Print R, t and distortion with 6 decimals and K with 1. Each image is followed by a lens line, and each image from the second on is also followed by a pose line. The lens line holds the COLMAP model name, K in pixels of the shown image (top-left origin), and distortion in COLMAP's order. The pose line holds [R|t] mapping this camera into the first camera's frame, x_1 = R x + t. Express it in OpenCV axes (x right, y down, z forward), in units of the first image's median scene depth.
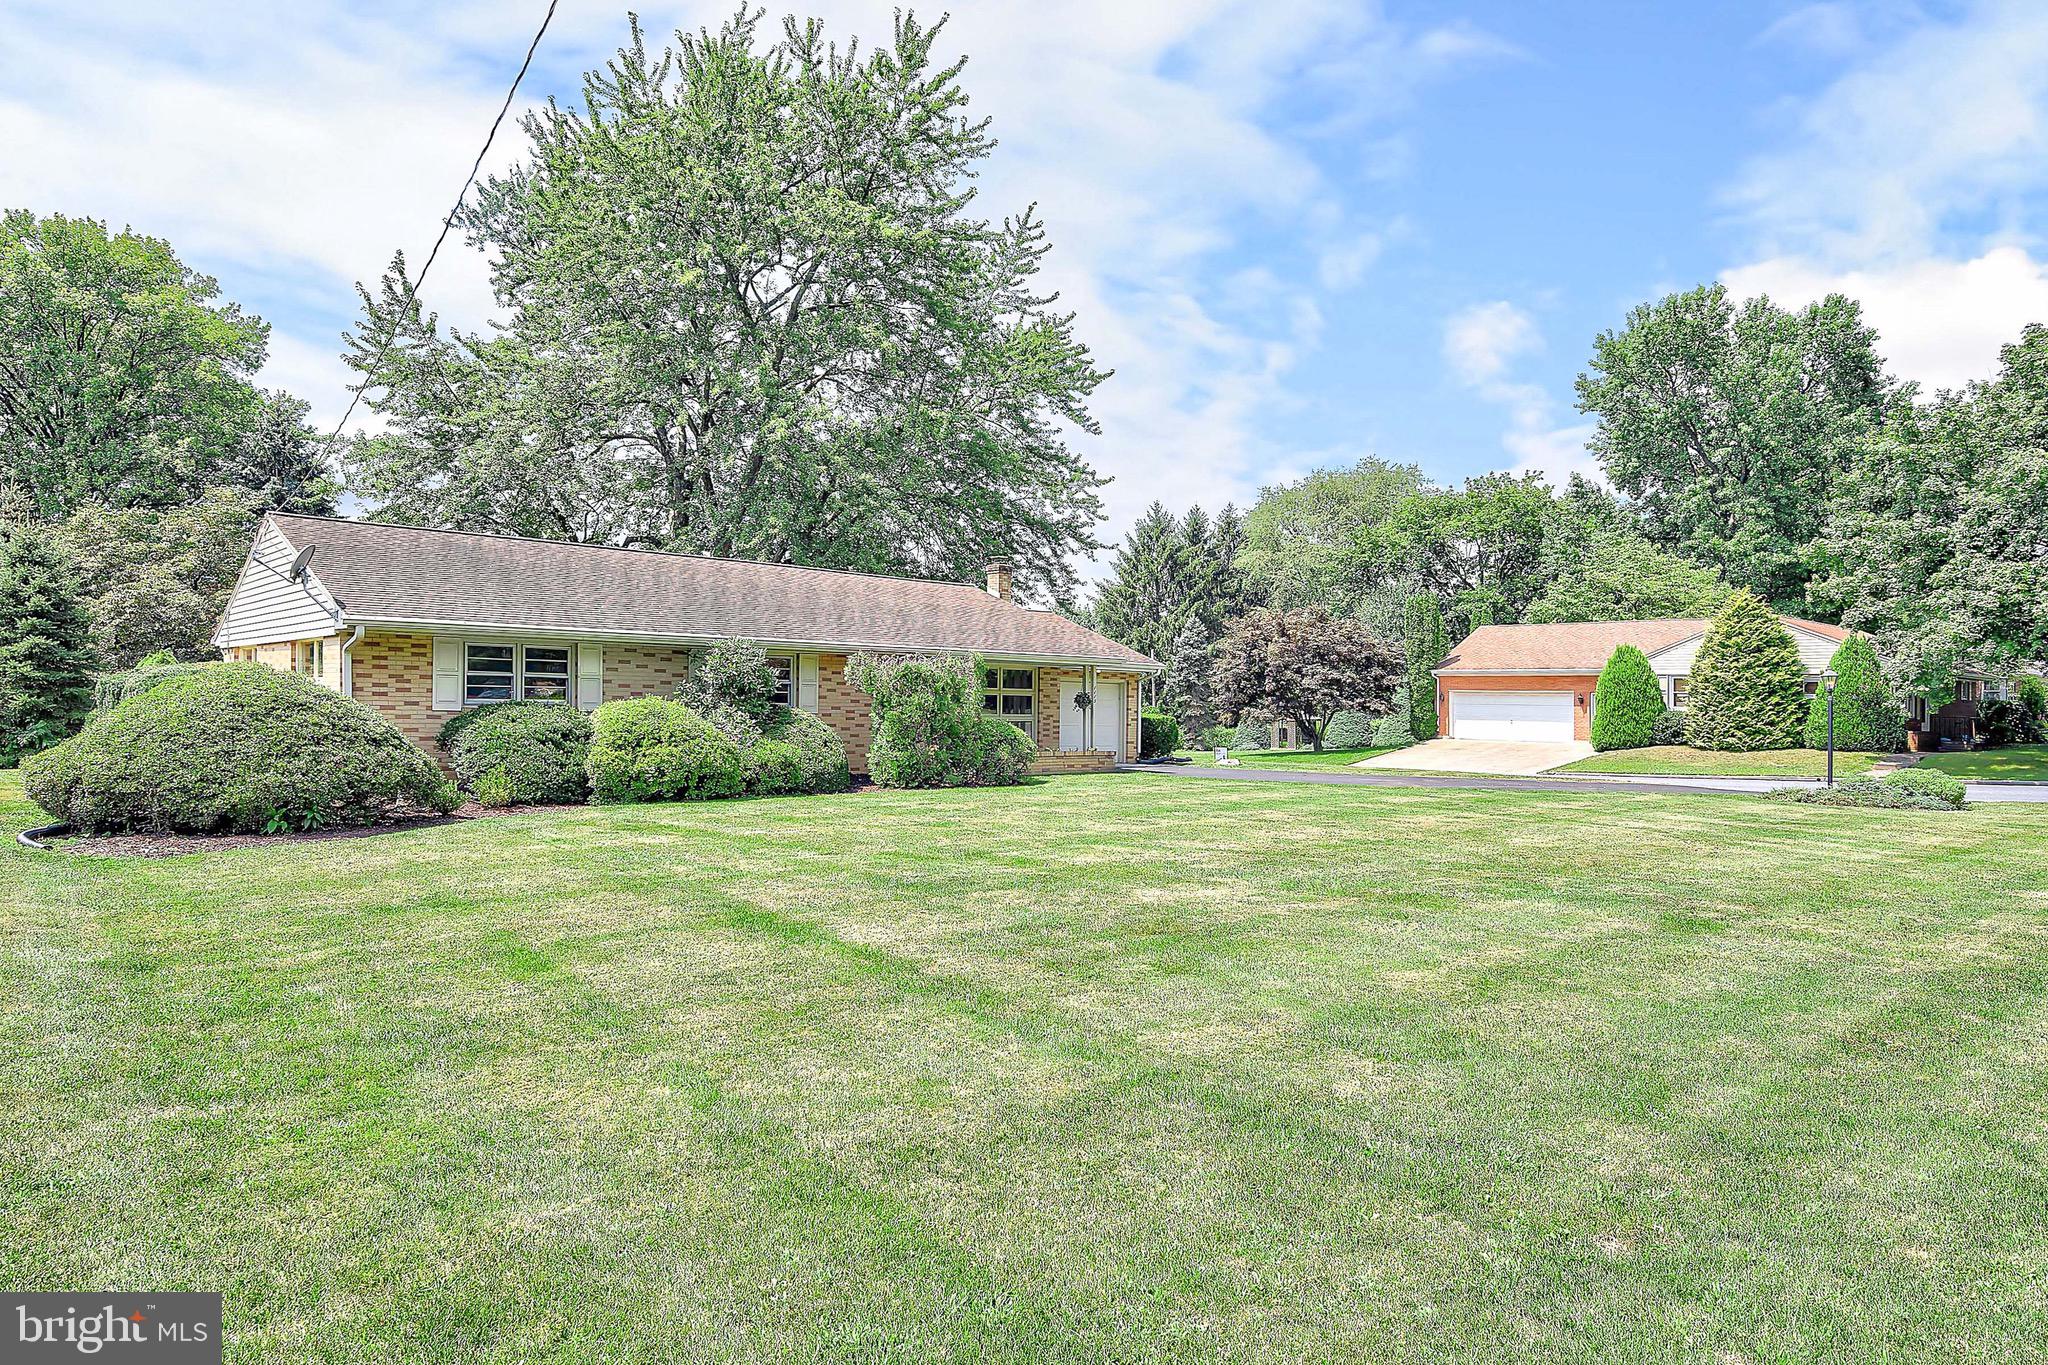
lens RADIAL K [[1231.9, 0, 1024.0], [0, 1231.9, 682.5], [0, 0, 1]] dist [0.000349, 0.000458]
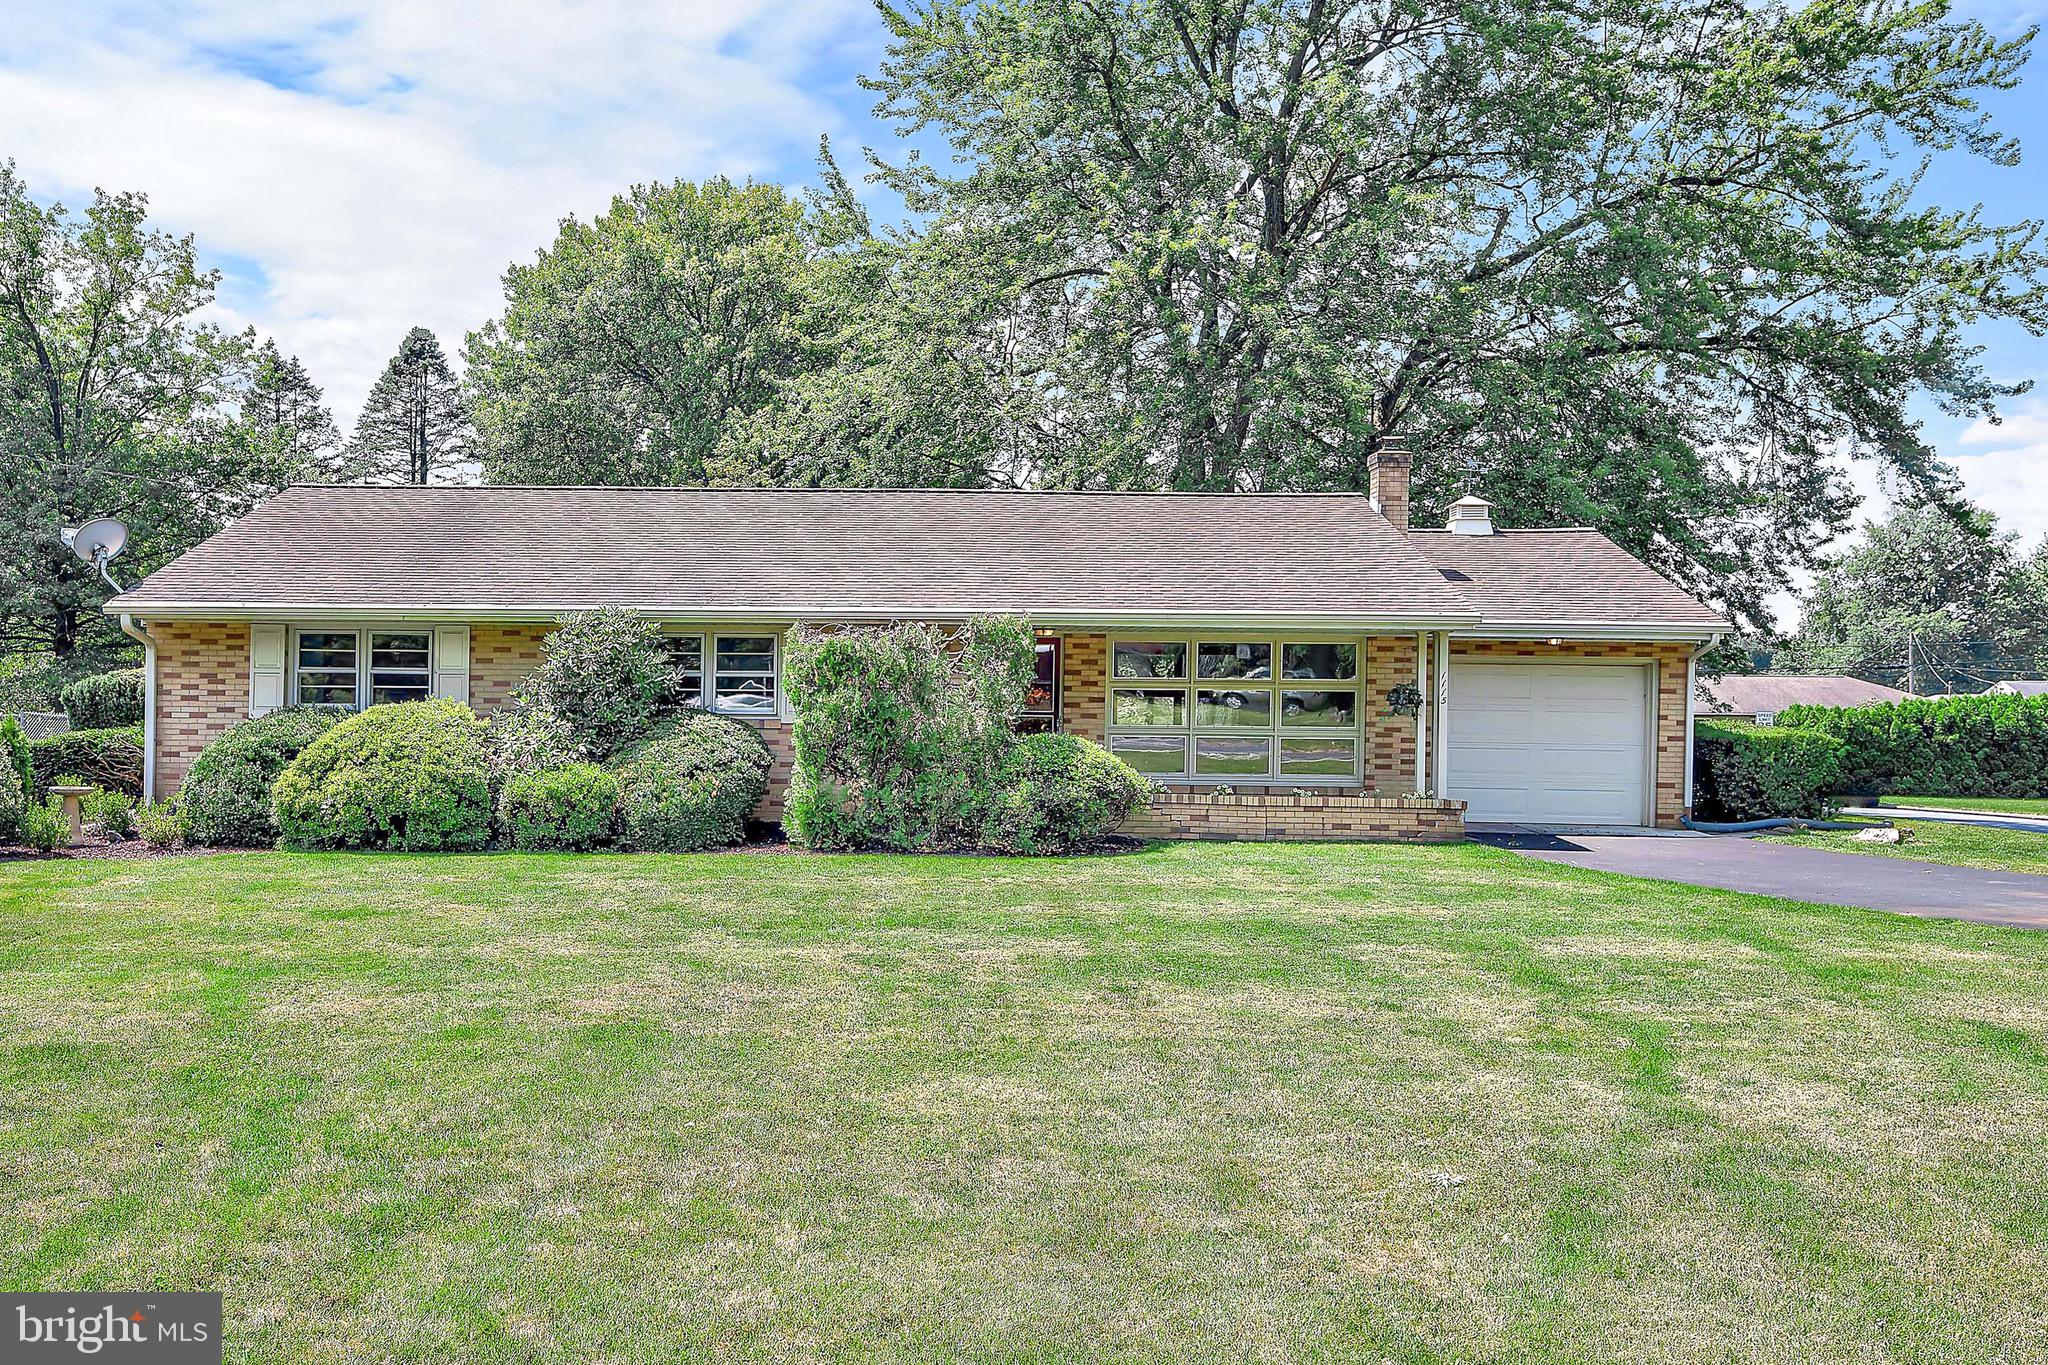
lens RADIAL K [[1690.7, 0, 1024.0], [0, 1690.7, 682.5], [0, 0, 1]] dist [0.034500, 0.000847]
pose [[0.726245, -0.013384, -0.687306, 0.604889], [0.015783, 0.999872, -0.002794, 0.010299], [0.687255, -0.008818, 0.726362, 0.541842]]
